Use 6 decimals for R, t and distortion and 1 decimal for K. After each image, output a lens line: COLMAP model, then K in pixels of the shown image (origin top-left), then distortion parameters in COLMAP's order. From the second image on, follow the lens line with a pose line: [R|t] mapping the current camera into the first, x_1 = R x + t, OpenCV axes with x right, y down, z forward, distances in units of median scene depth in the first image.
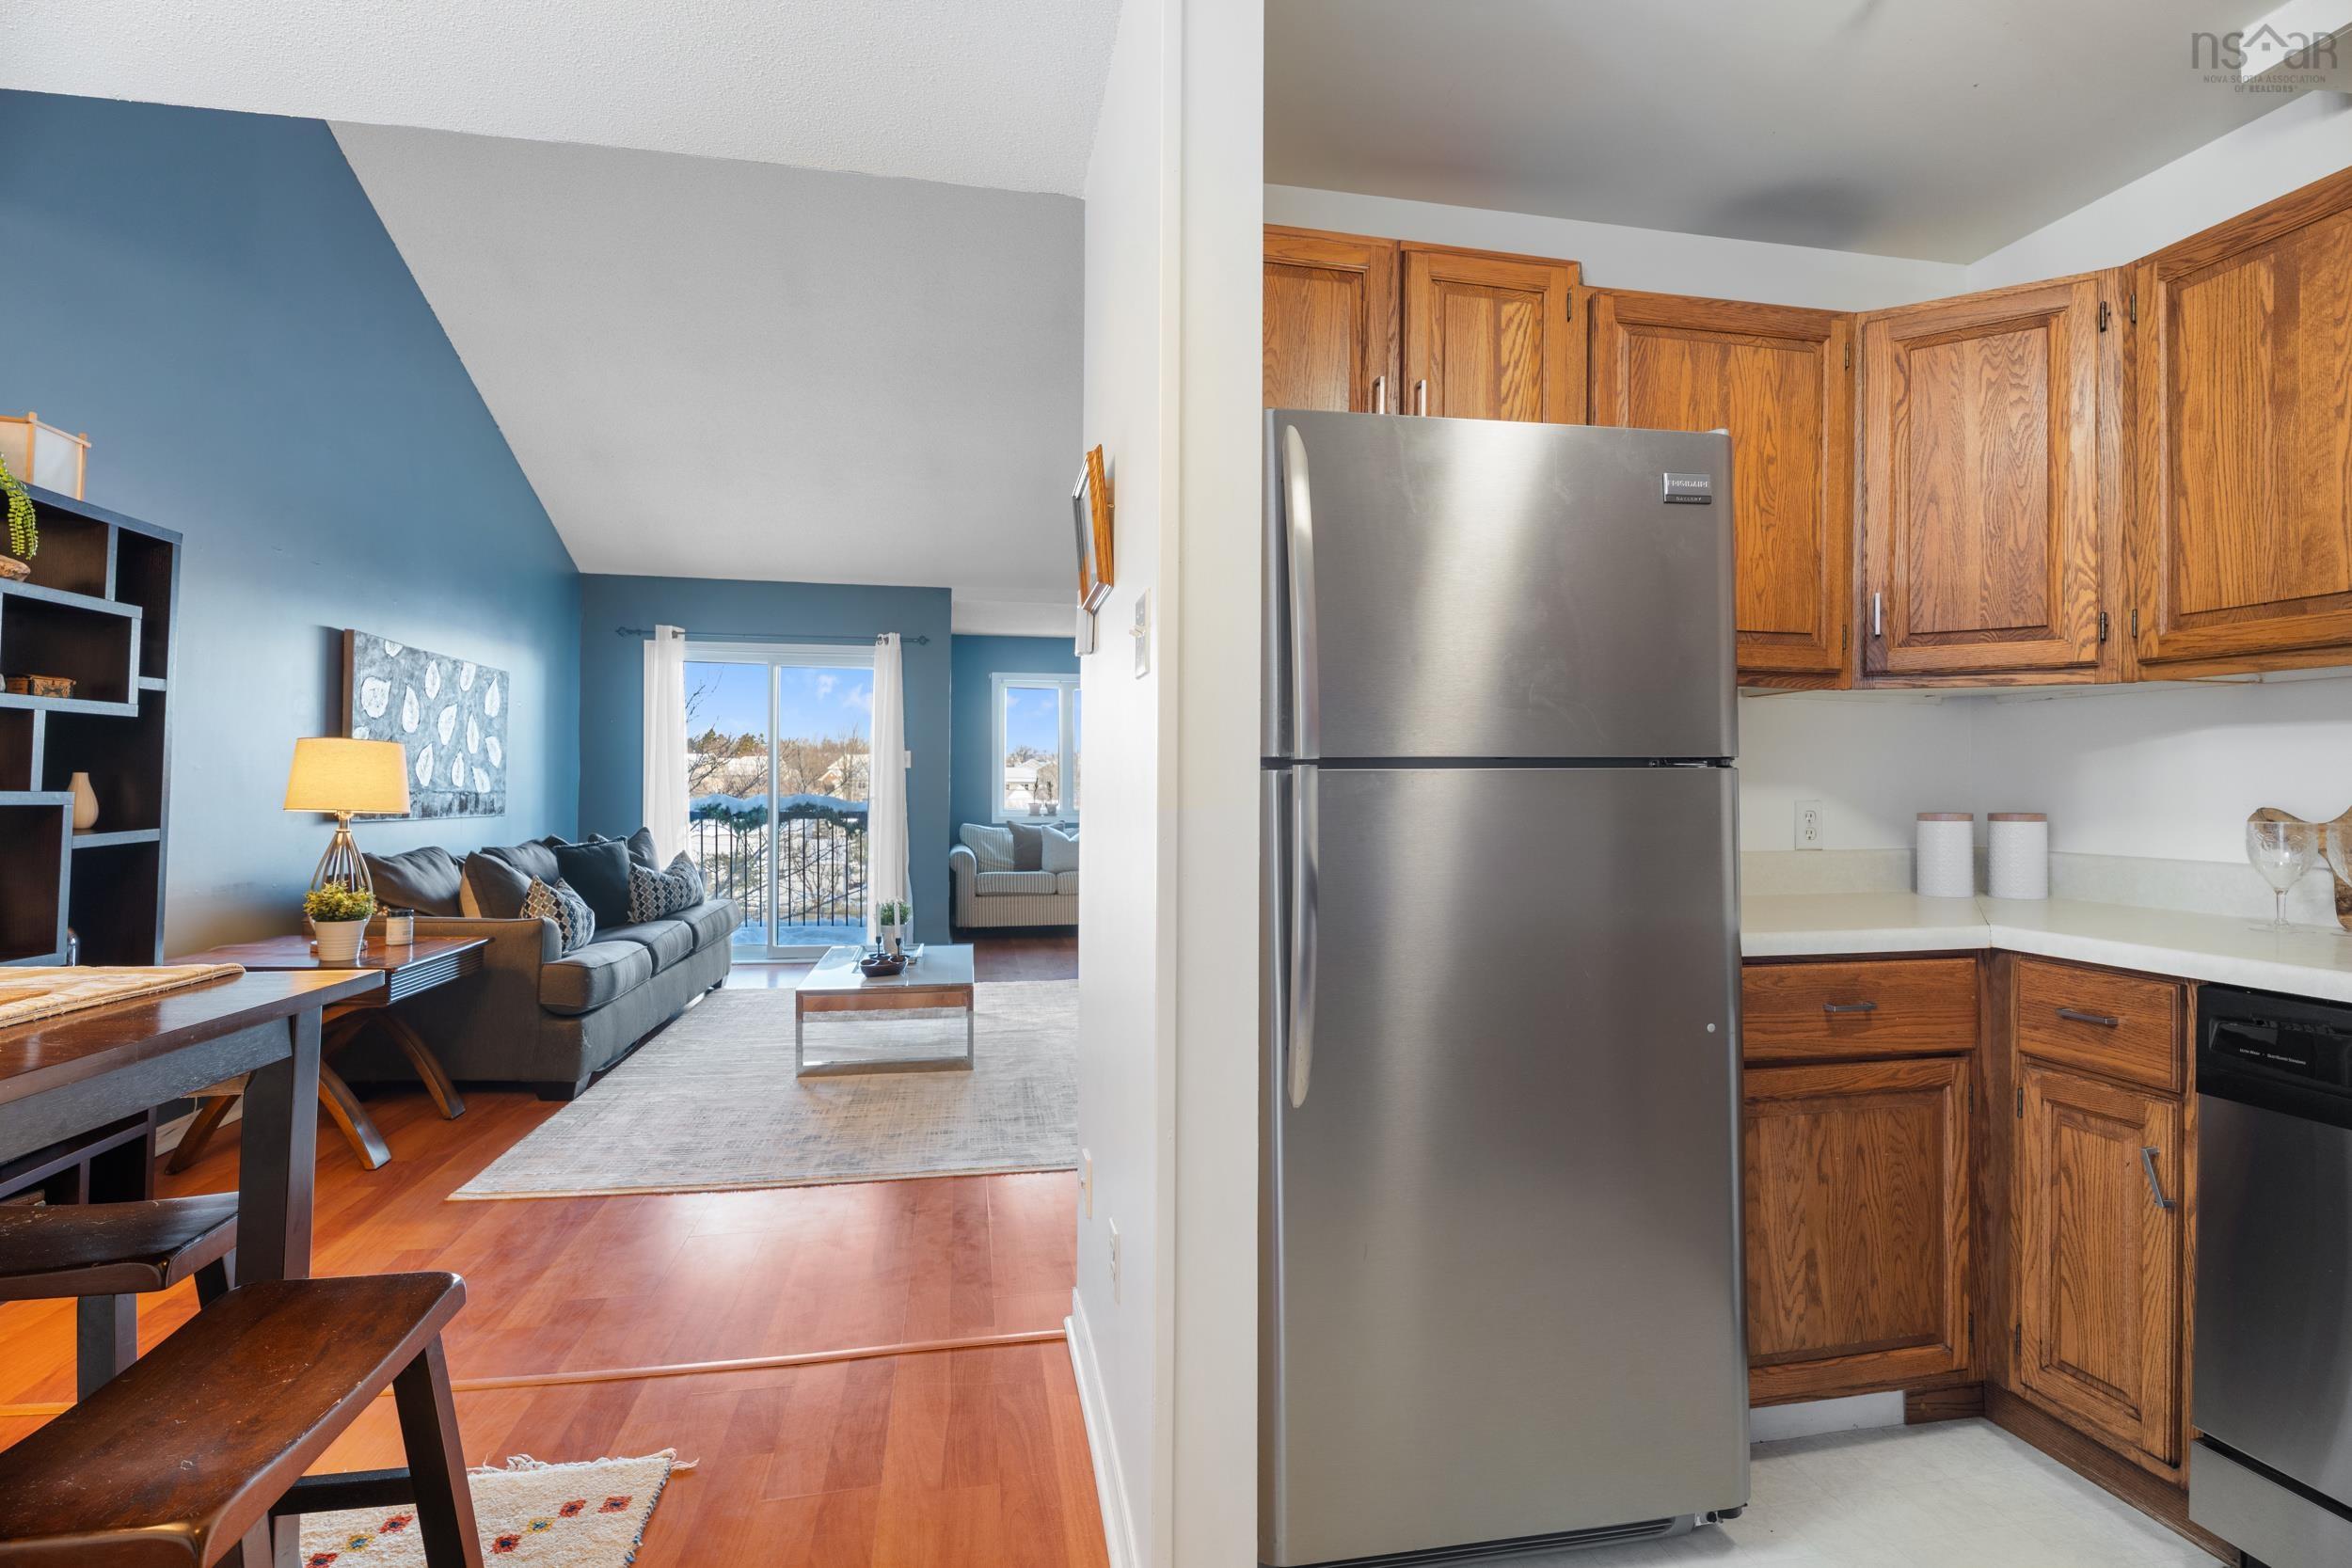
lens RADIAL K [[1119.5, 0, 1176.0], [0, 1119.5, 784.0], [0, 0, 1]] dist [-0.000462, -0.000012]
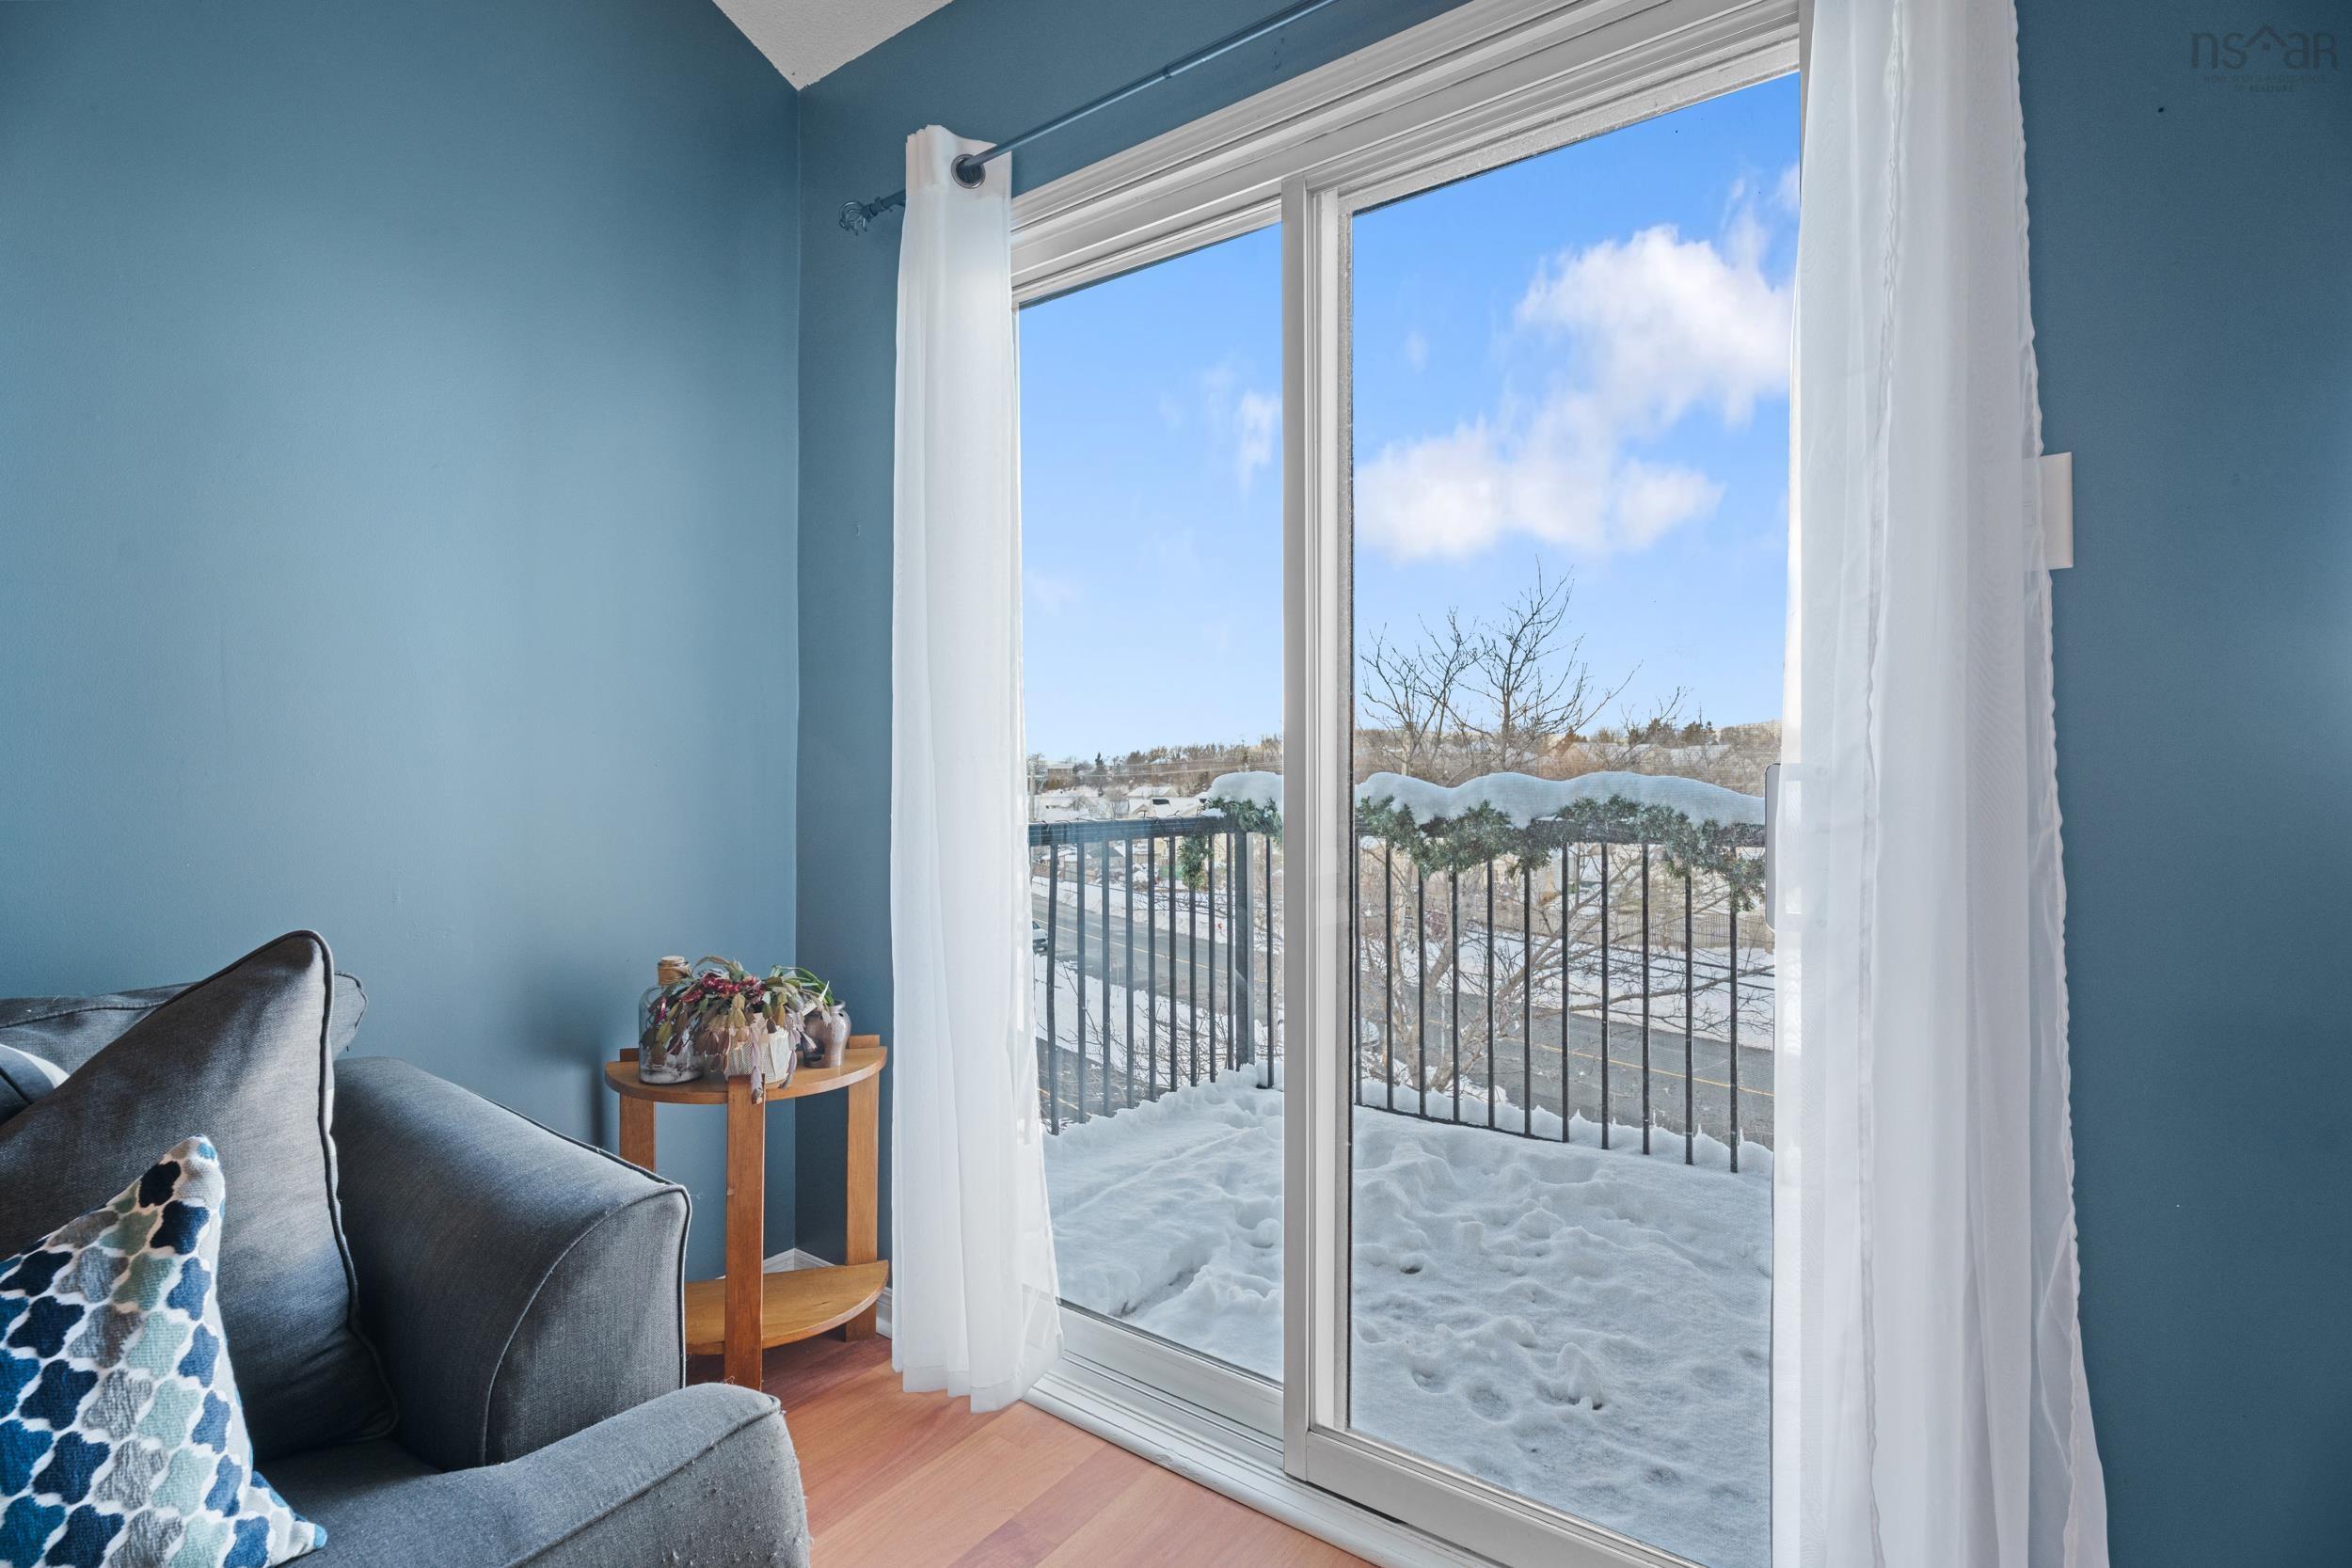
lens RADIAL K [[1088.2, 0, 1176.0], [0, 1088.2, 784.0], [0, 0, 1]] dist [-0.001234, -0.000038]
pose [[0.684257, -0.000692, -0.729240, -0.221619], [0.005401, 0.999977, 0.004120, 0.013372], [0.729221, -0.006758, 0.684245, 0.846688]]
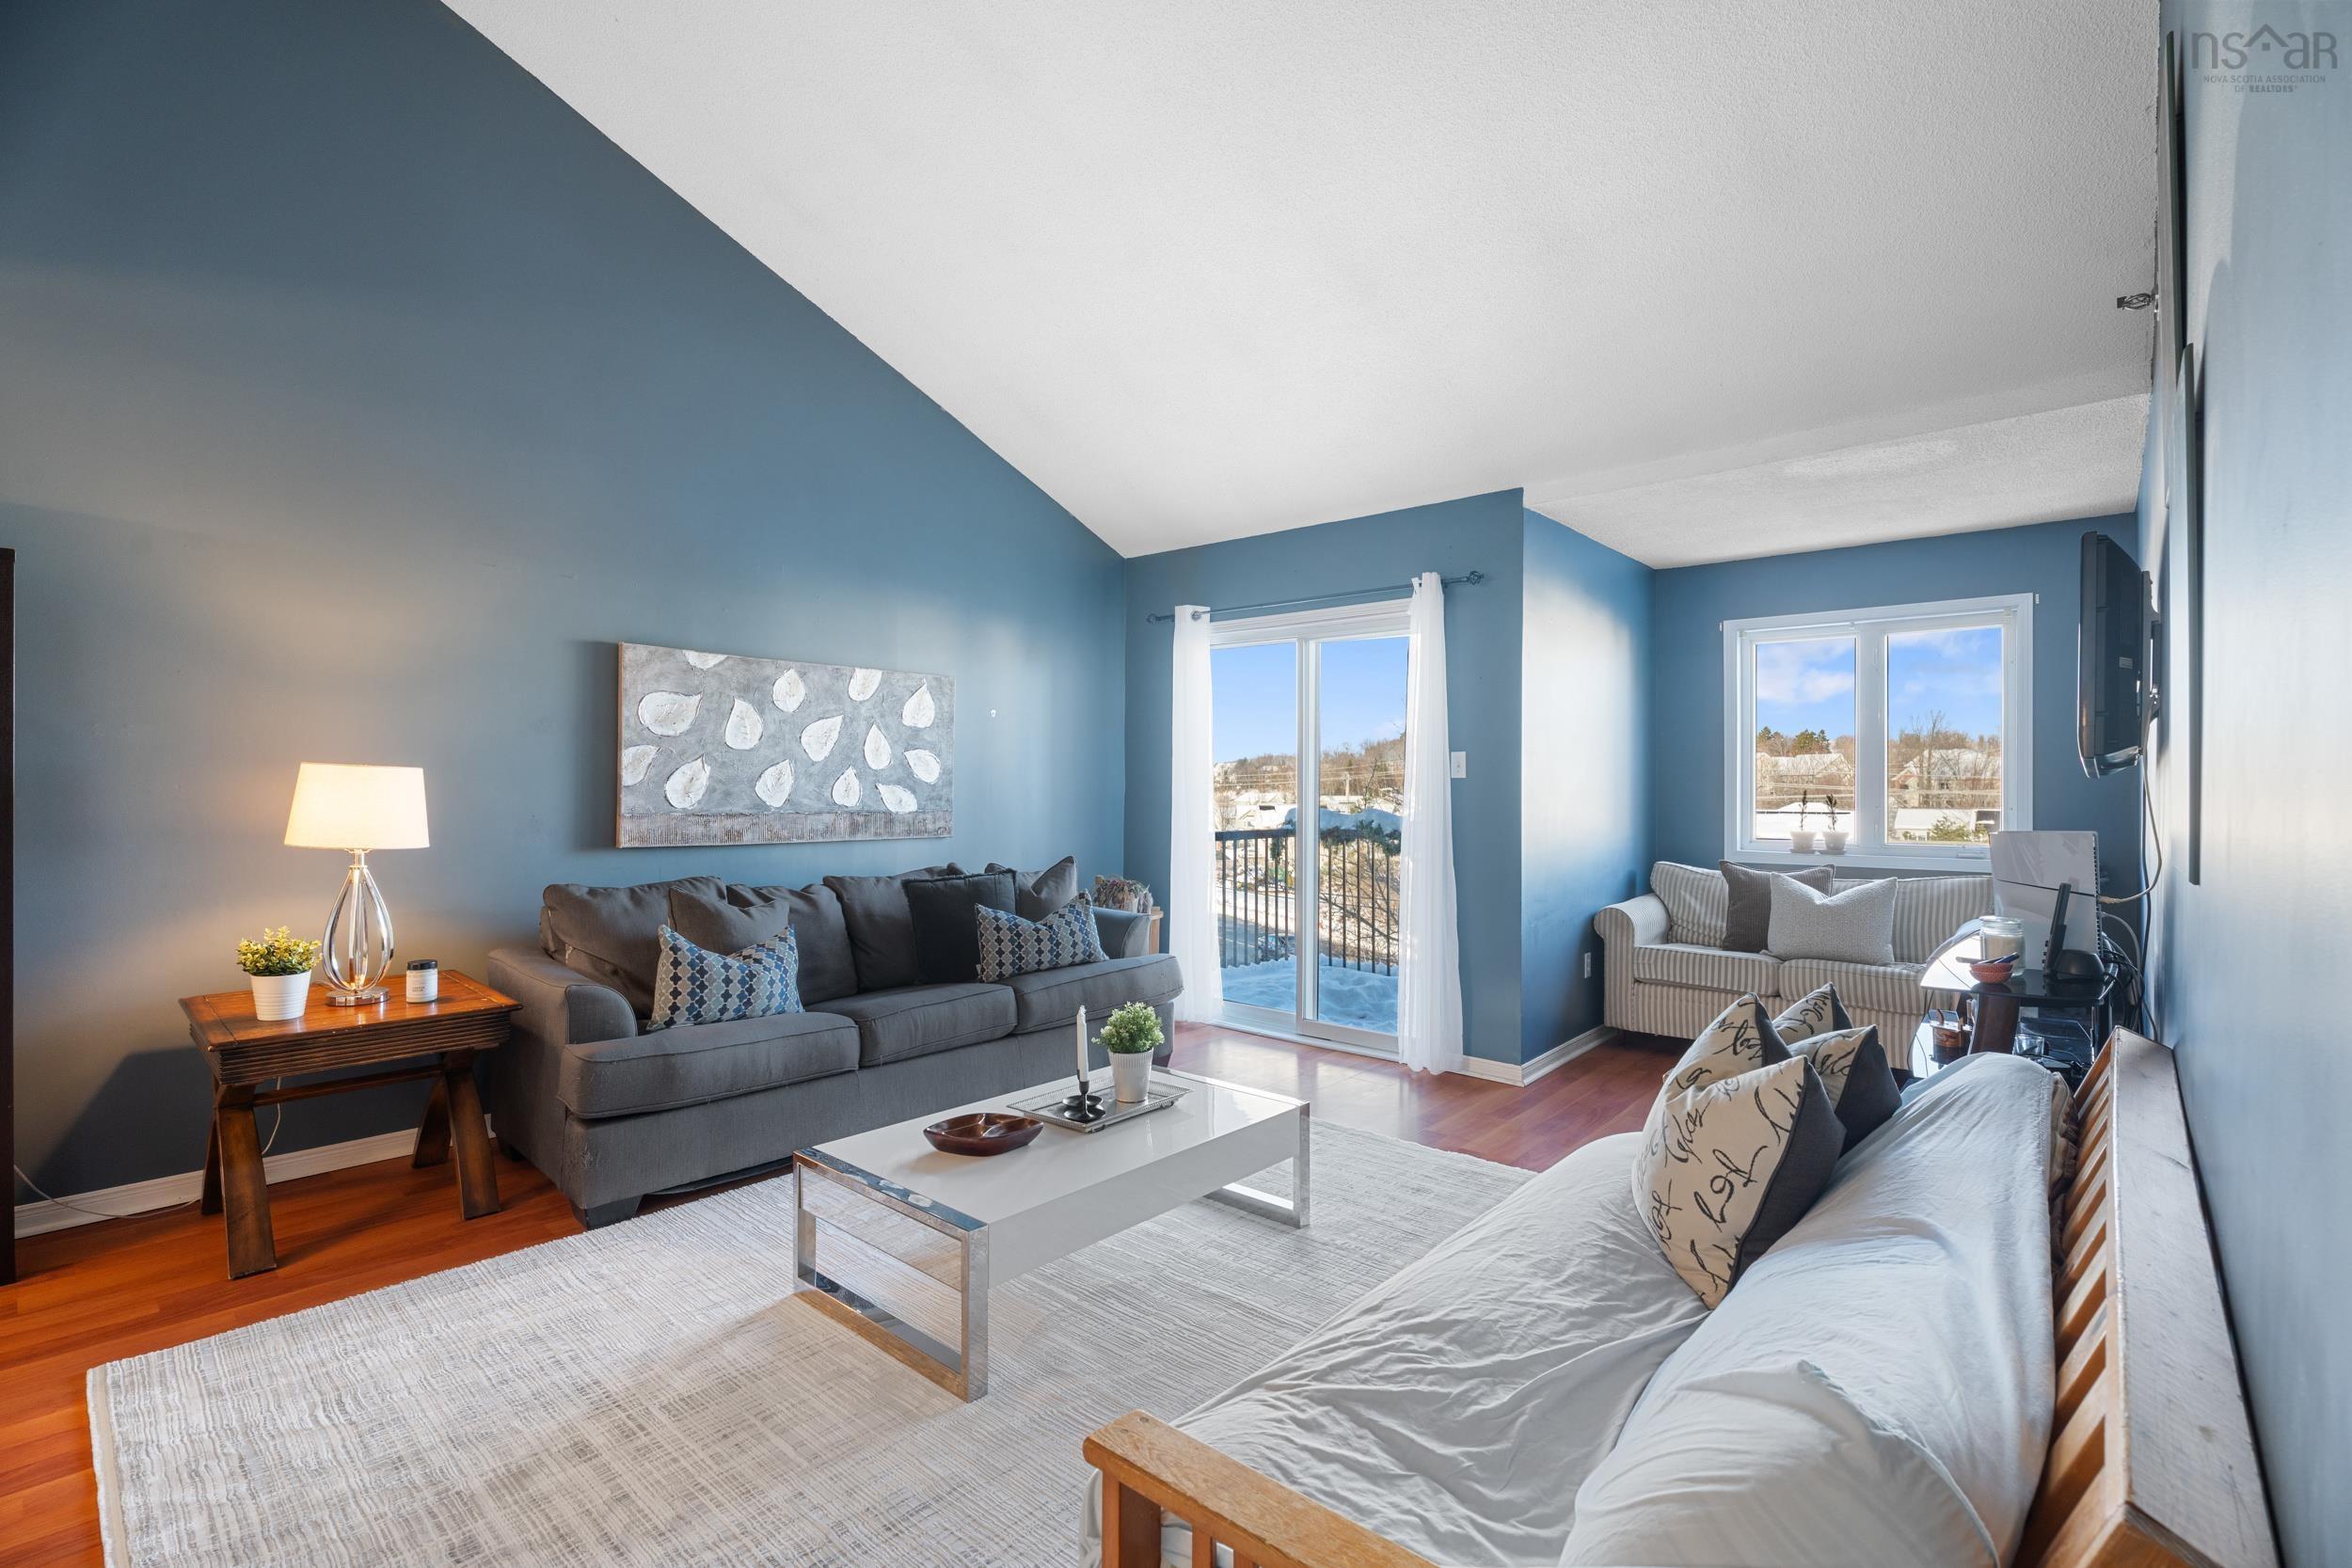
lens RADIAL K [[1091.8, 0, 1176.0], [0, 1091.8, 784.0], [0, 0, 1]] dist [-0.005645, -0.000893]
pose [[0.609887, -0.001078, -0.792488, 0.167544], [0.001909, 0.999998, 0.000110, -0.011604], [0.792486, -0.001580, 0.609888, 0.499741]]
